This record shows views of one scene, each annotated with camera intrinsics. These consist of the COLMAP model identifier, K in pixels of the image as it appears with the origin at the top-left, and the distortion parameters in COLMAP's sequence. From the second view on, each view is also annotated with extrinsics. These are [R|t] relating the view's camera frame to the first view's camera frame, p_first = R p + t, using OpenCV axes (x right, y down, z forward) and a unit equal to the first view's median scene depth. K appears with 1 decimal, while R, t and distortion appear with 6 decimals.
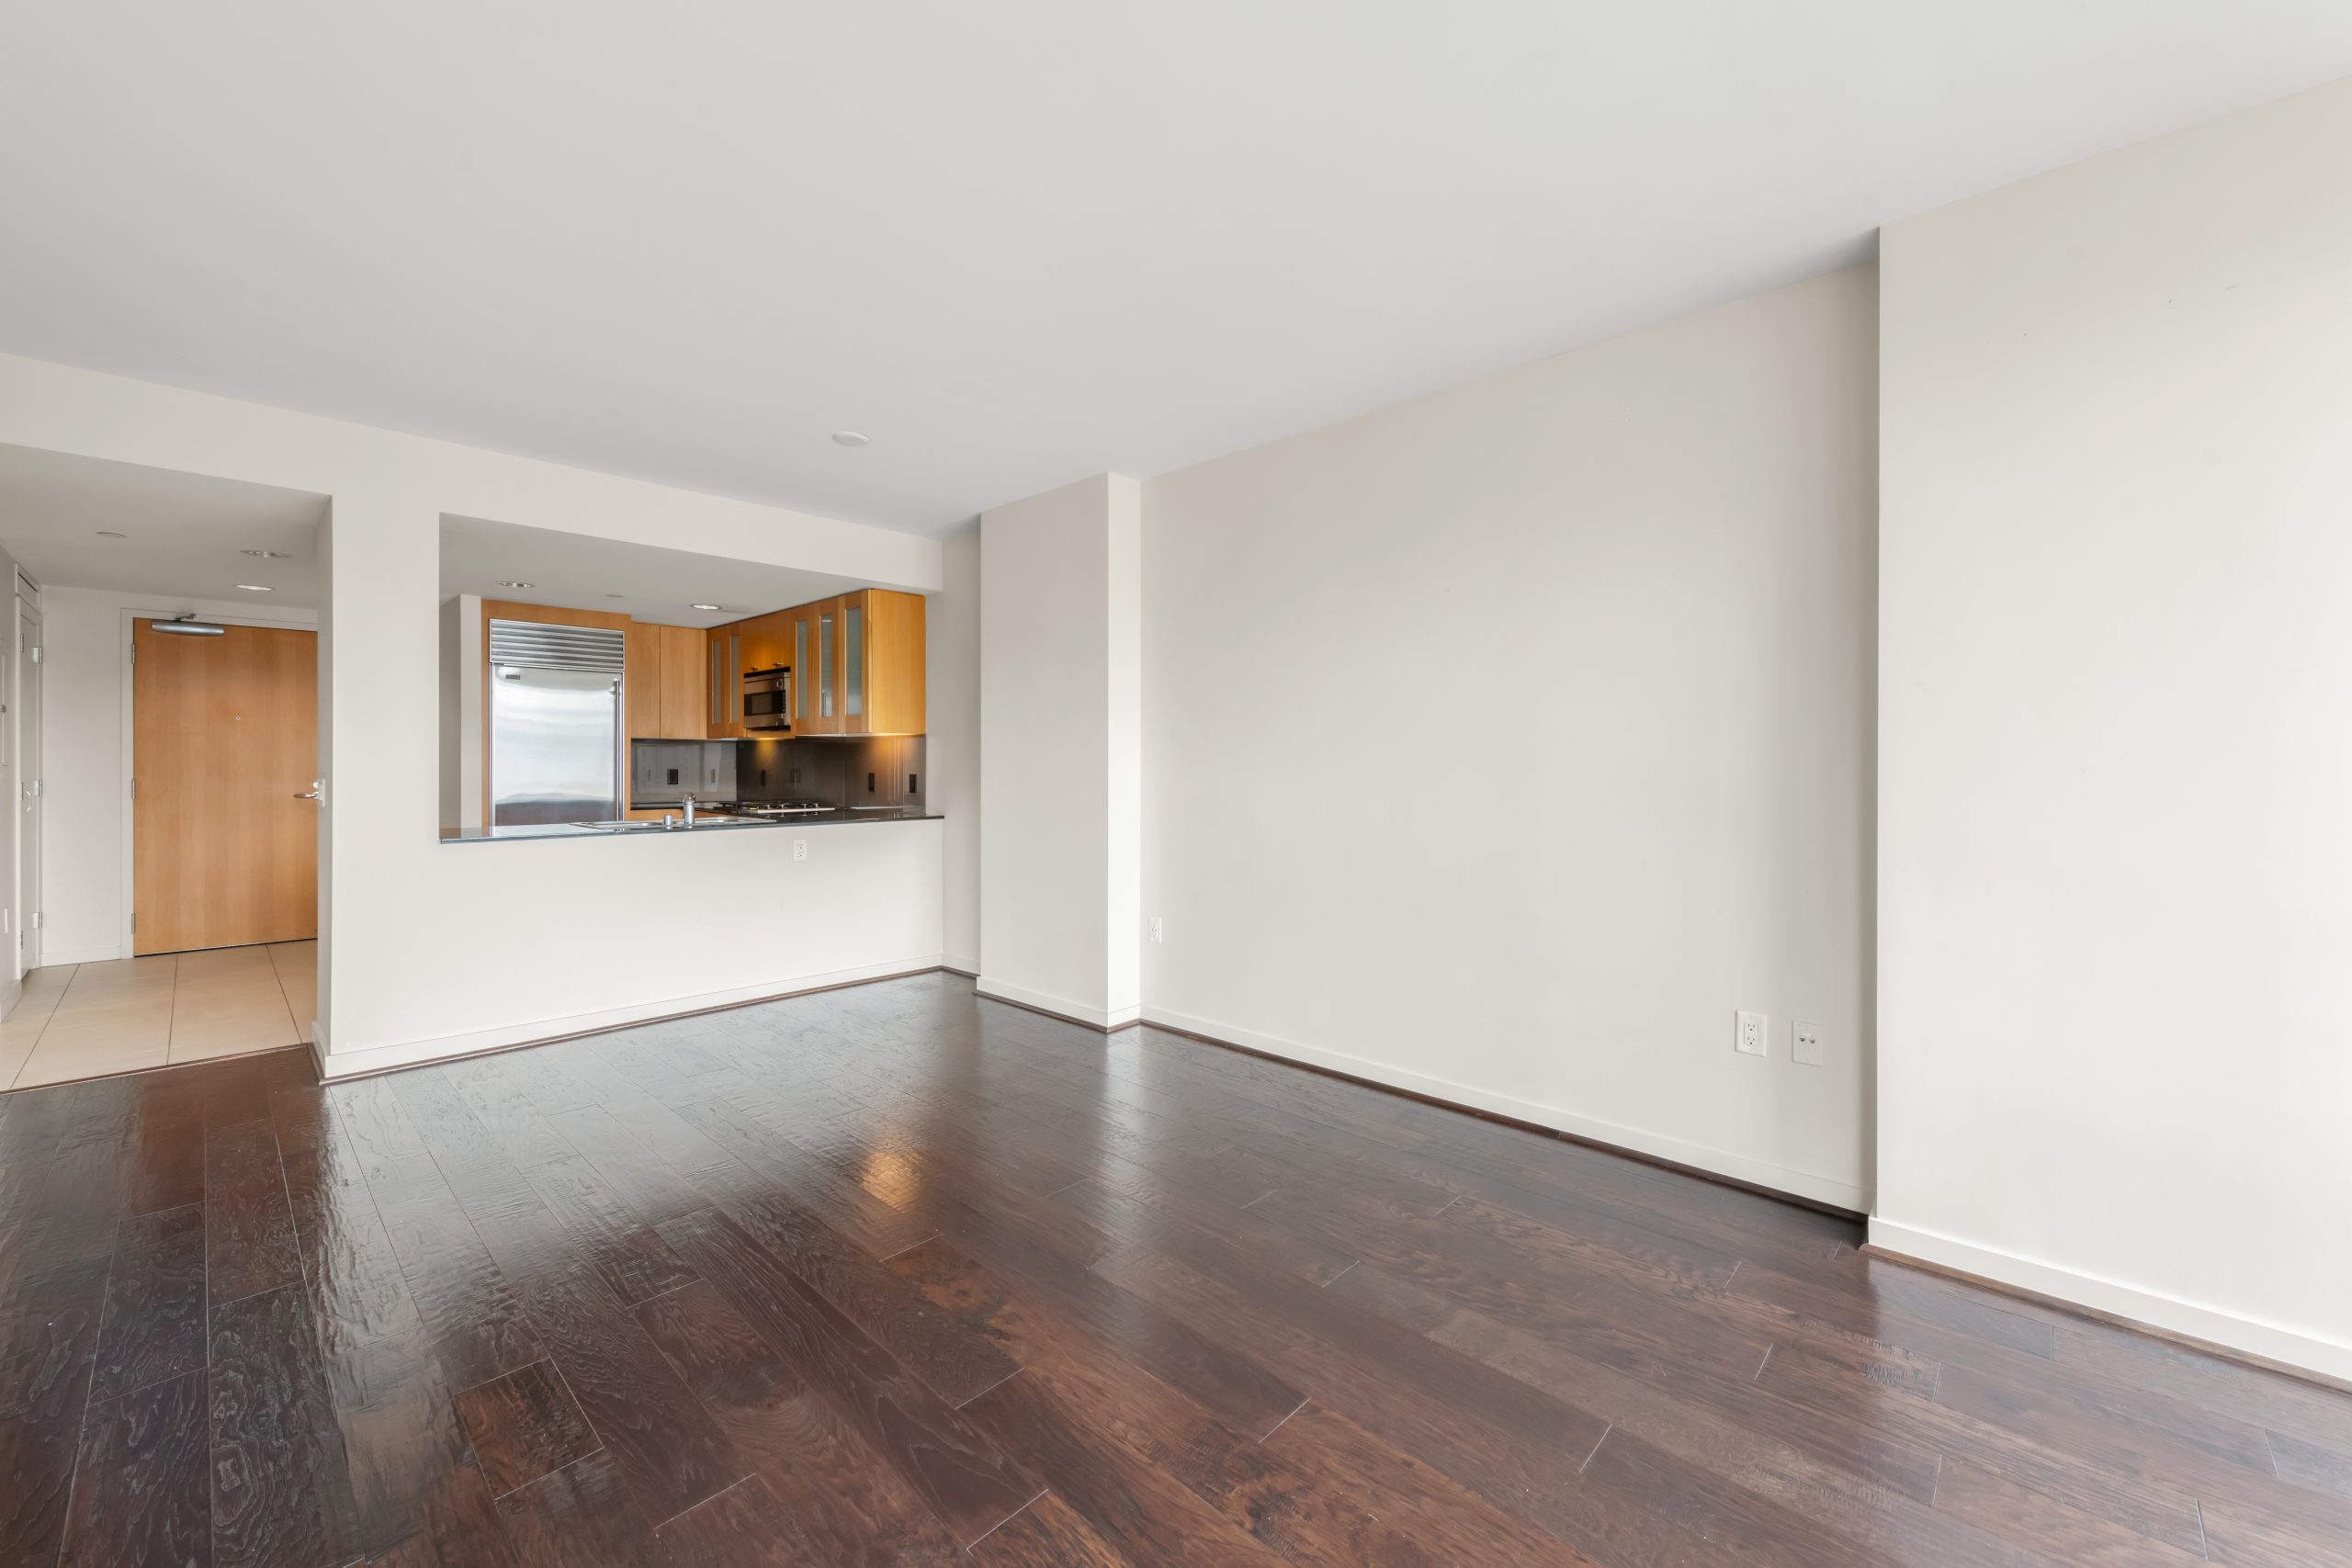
lens RADIAL K [[912.9, 0, 1171.6], [0, 912.9, 770.3], [0, 0, 1]] dist [0.004364, -0.001260]
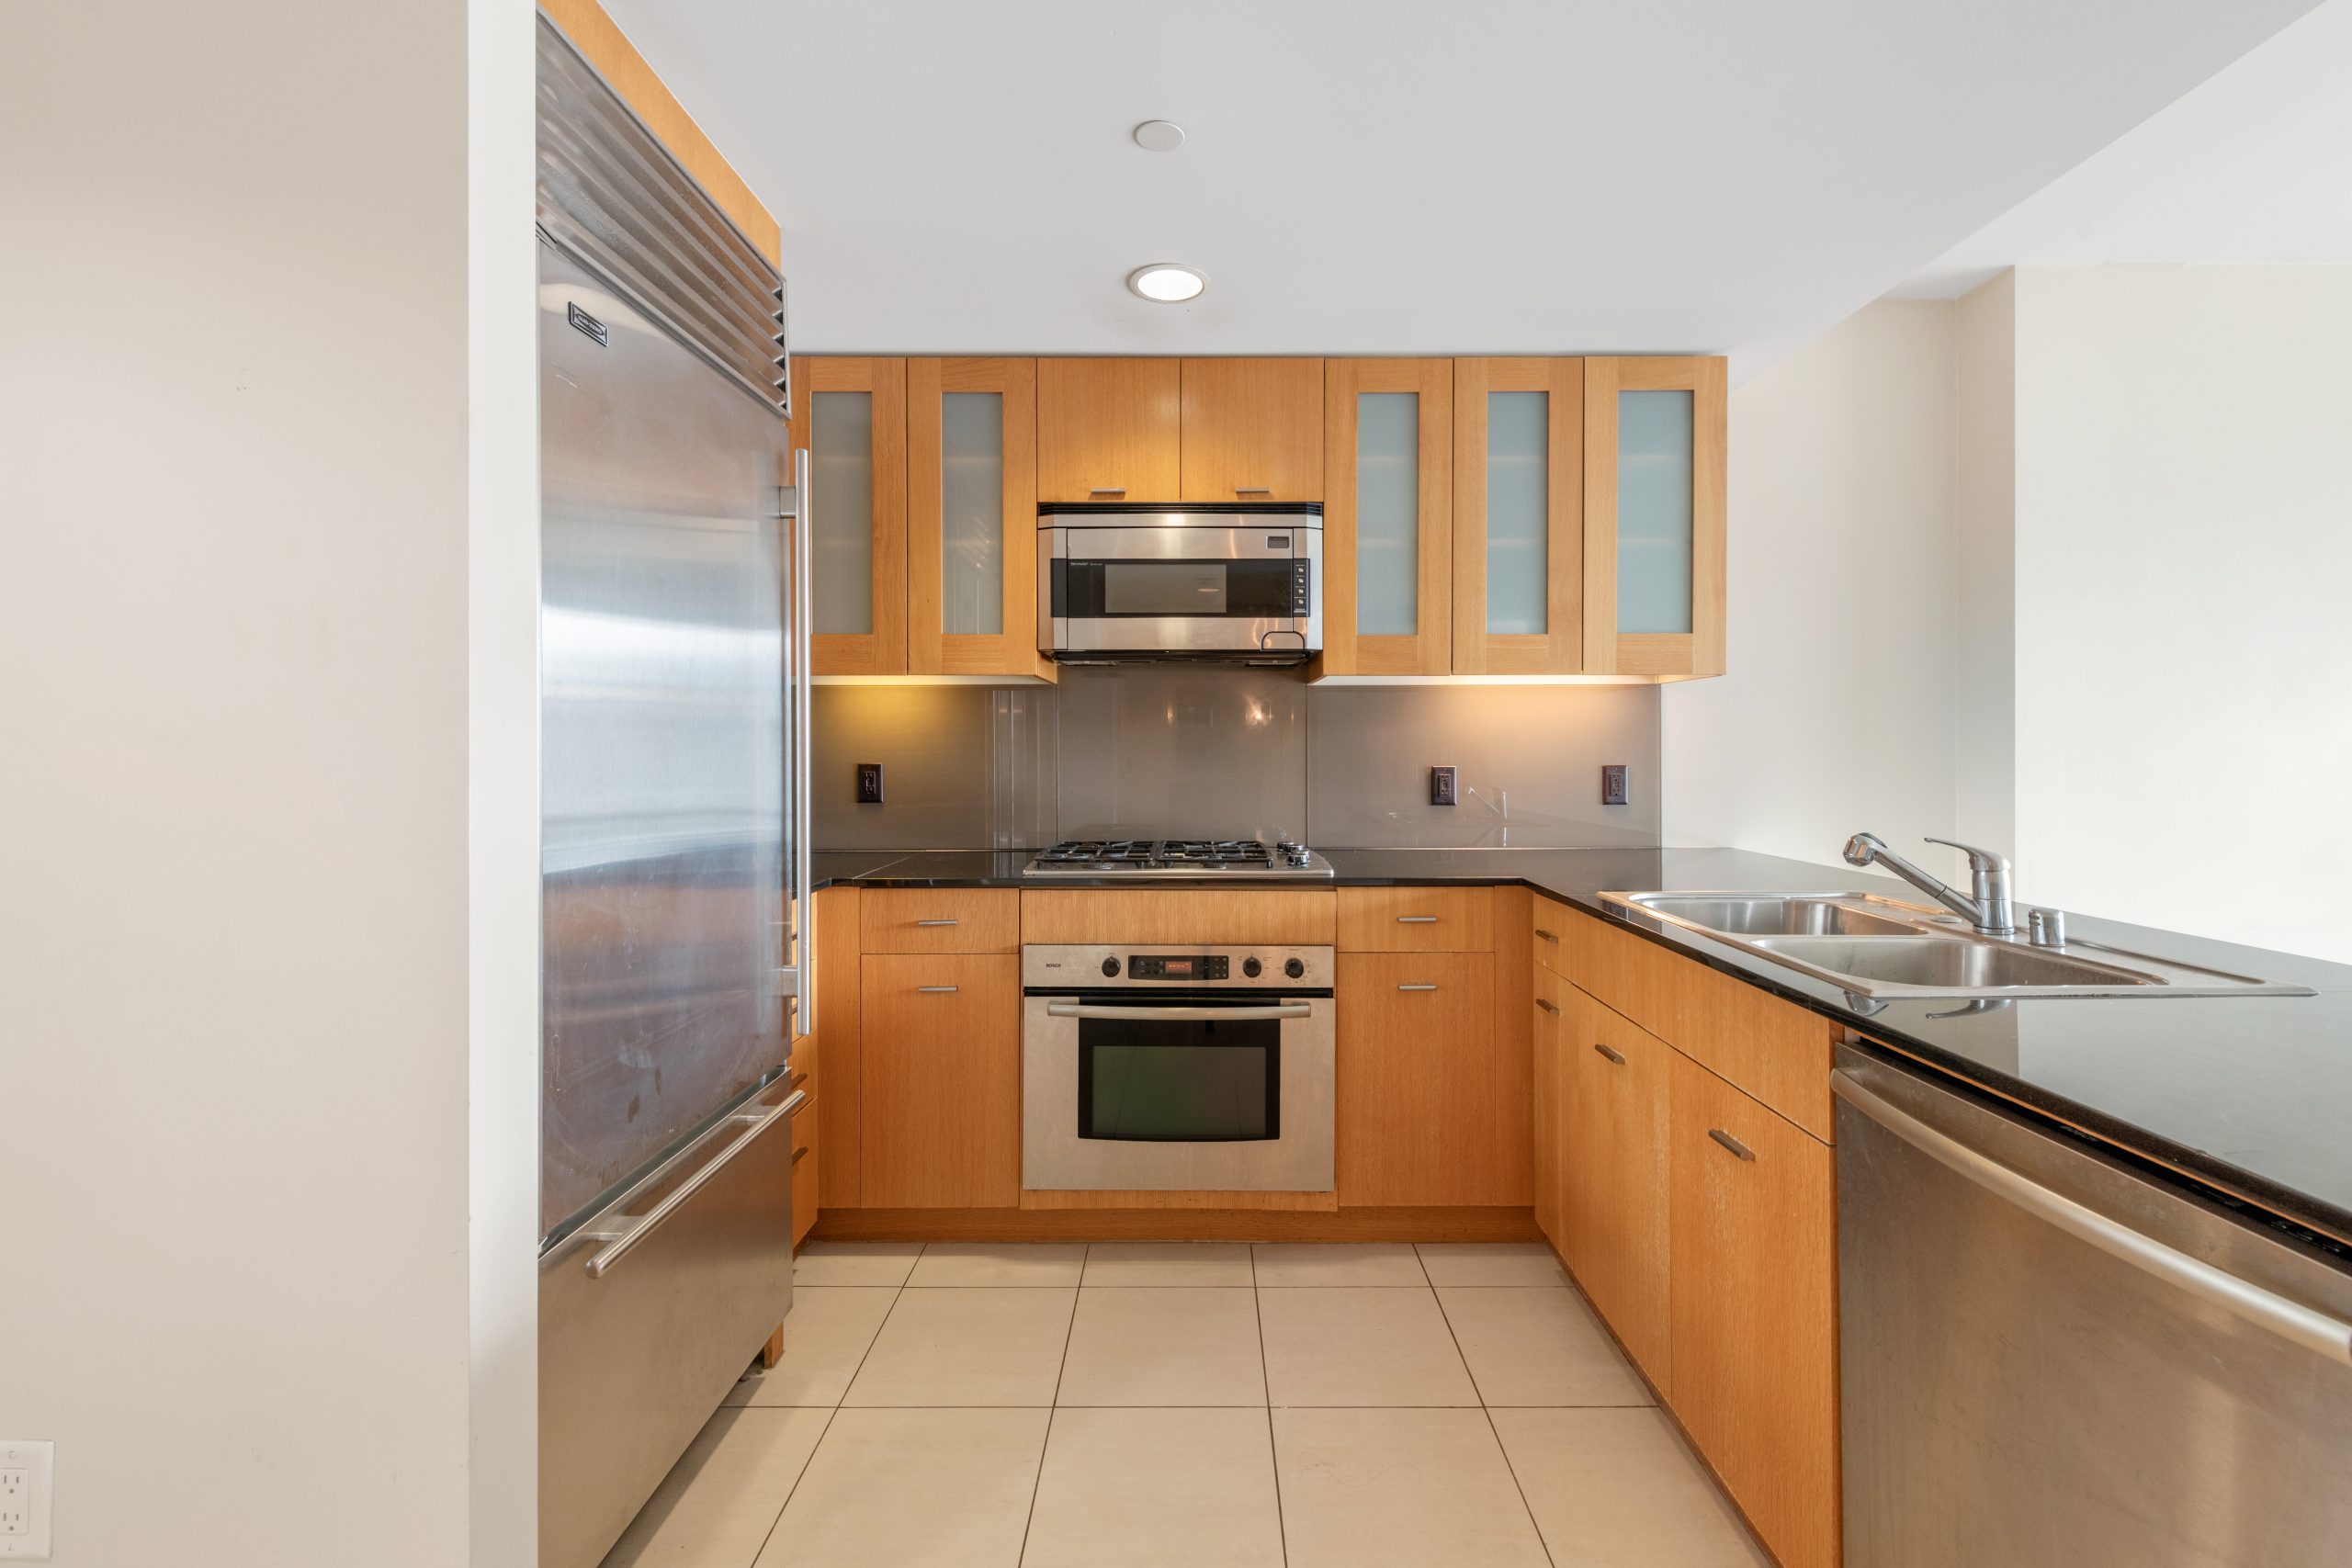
lens RADIAL K [[972.3, 0, 1195.6], [0, 972.3, 753.3], [0, 0, 1]] dist [0.011298, -0.002061]
pose [[0.727405, -0.007306, 0.686170, -0.793047], [0.011264, 0.999936, -0.001293, -0.004895], [-0.686116, 0.008670, 0.727440, 0.772239]]
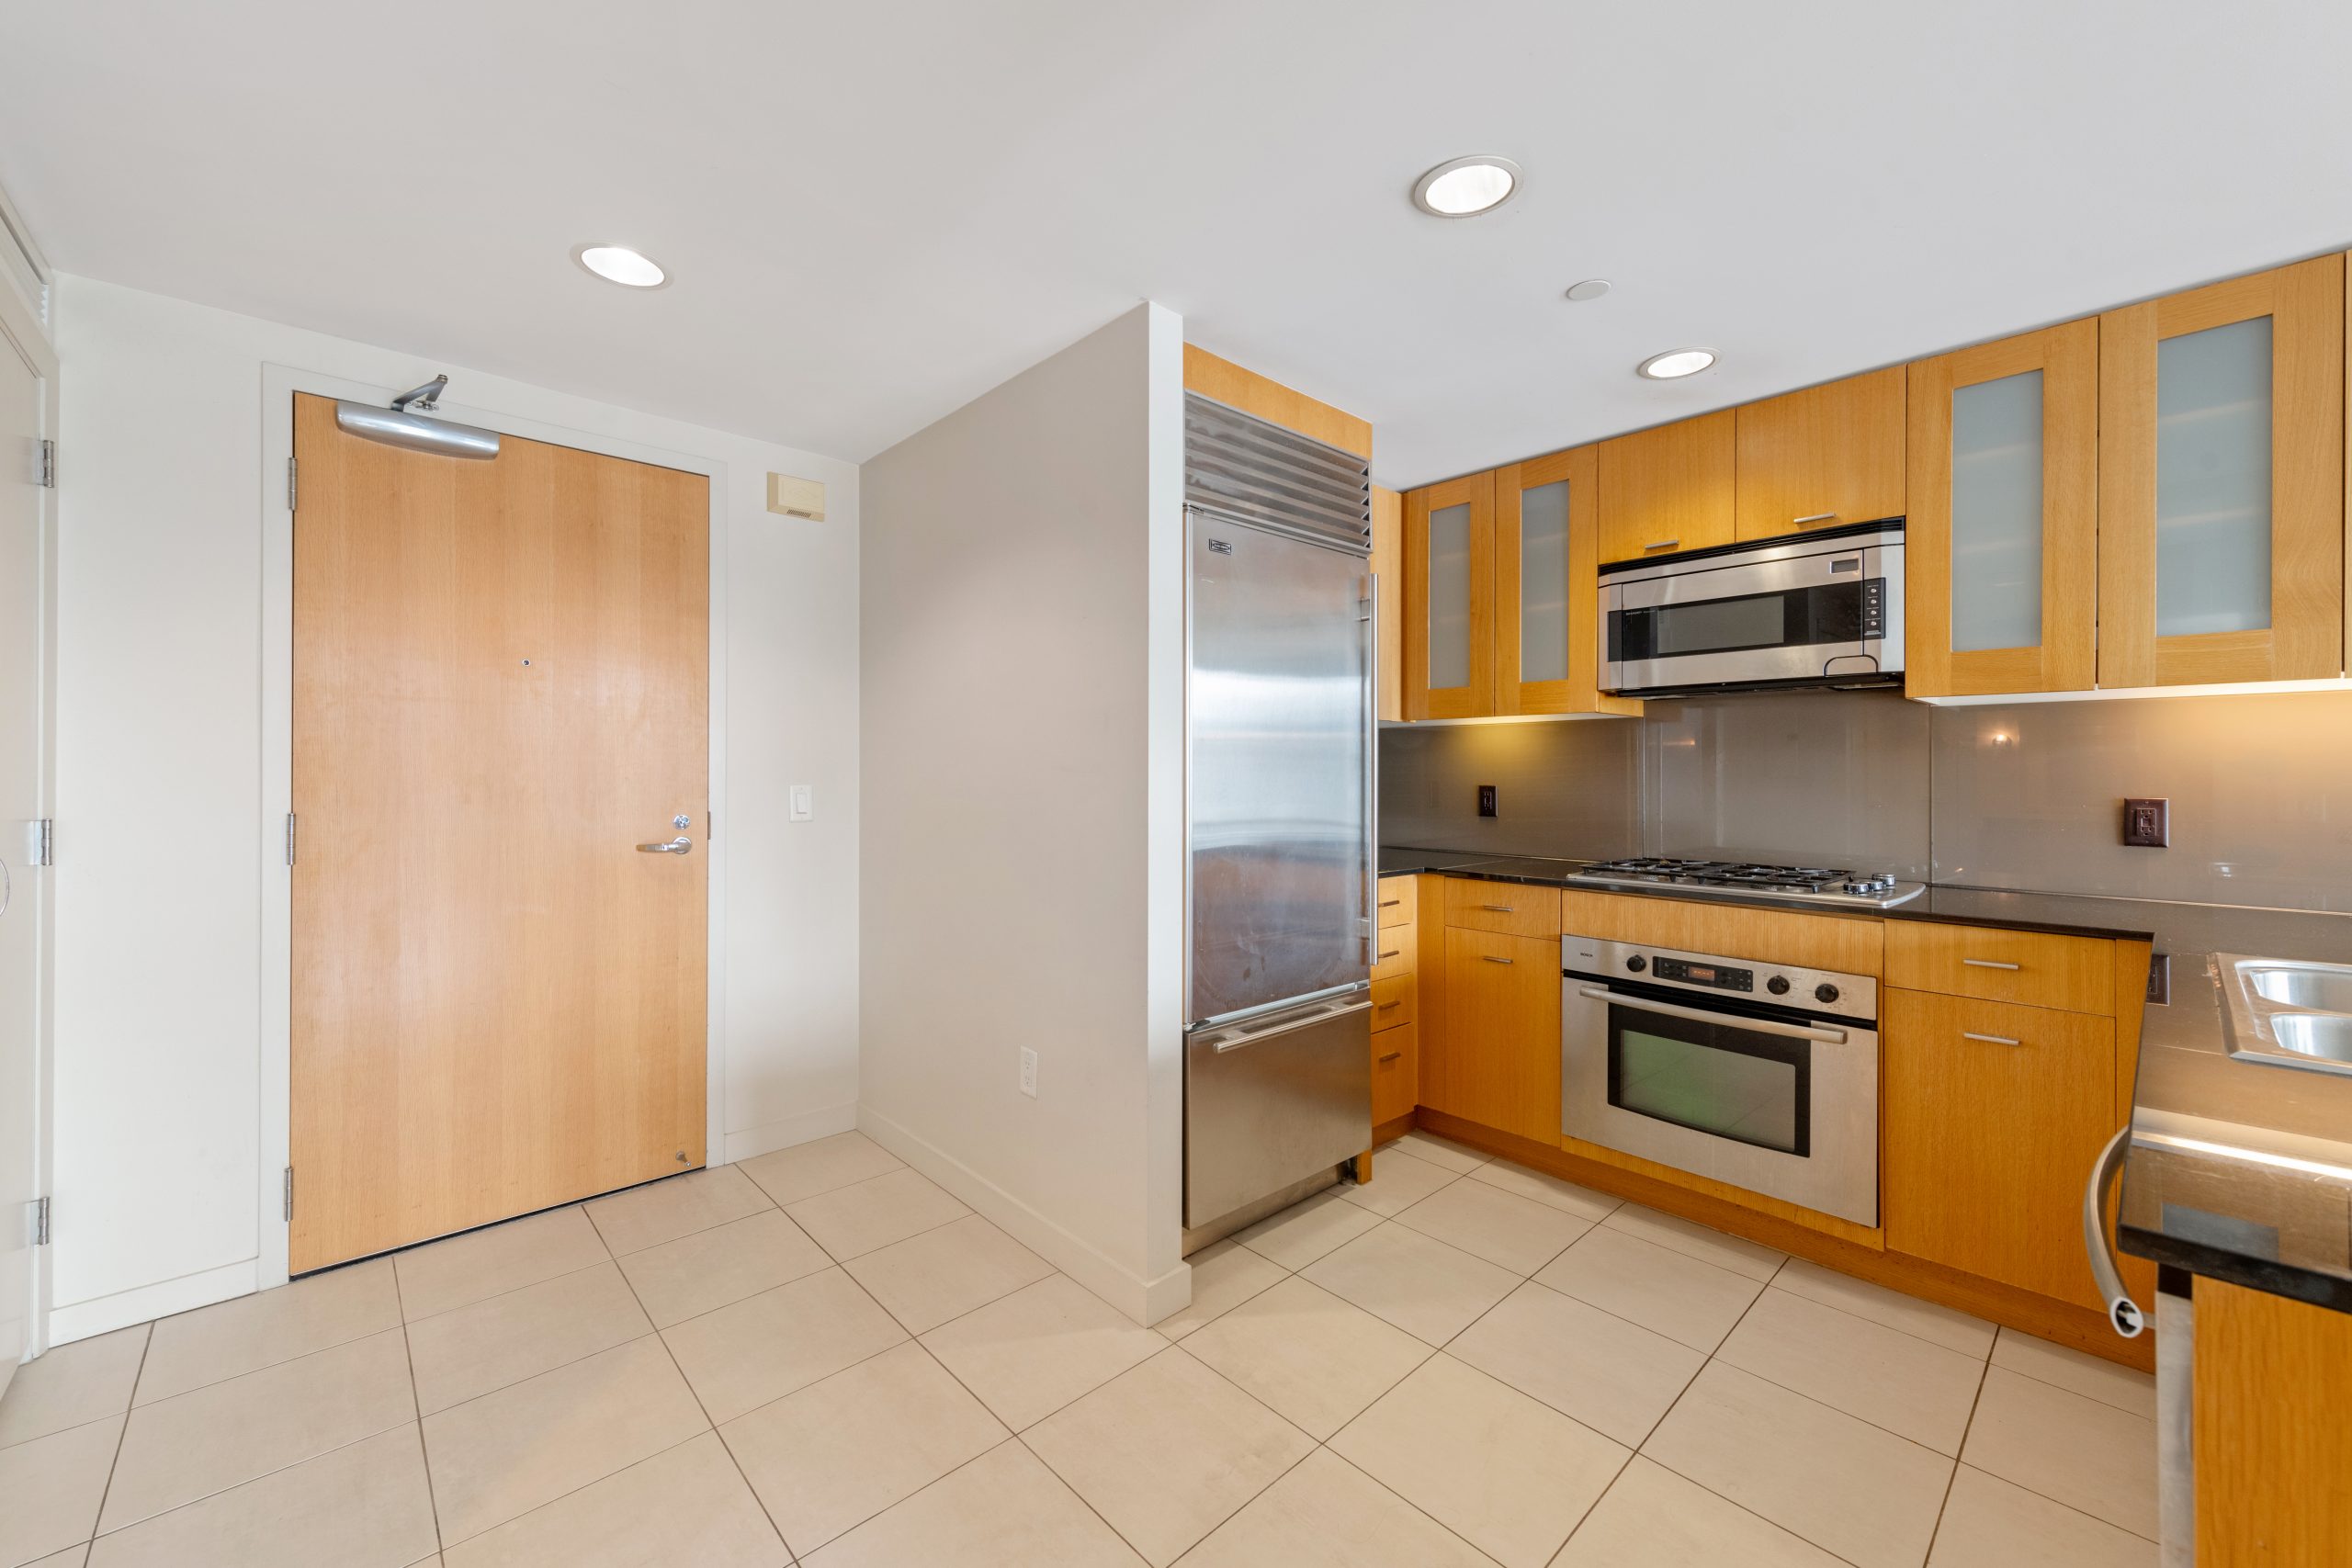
lens RADIAL K [[912.9, 0, 1179.5], [0, 912.9, 779.0], [0, 0, 1]] dist [0.004364, -0.001260]
pose [[0.997795, 0.000667, -0.066373, -0.731459], [-0.000956, 0.999990, -0.004333, -0.003414], [0.066369, 0.004387, 0.997785, 0.637751]]
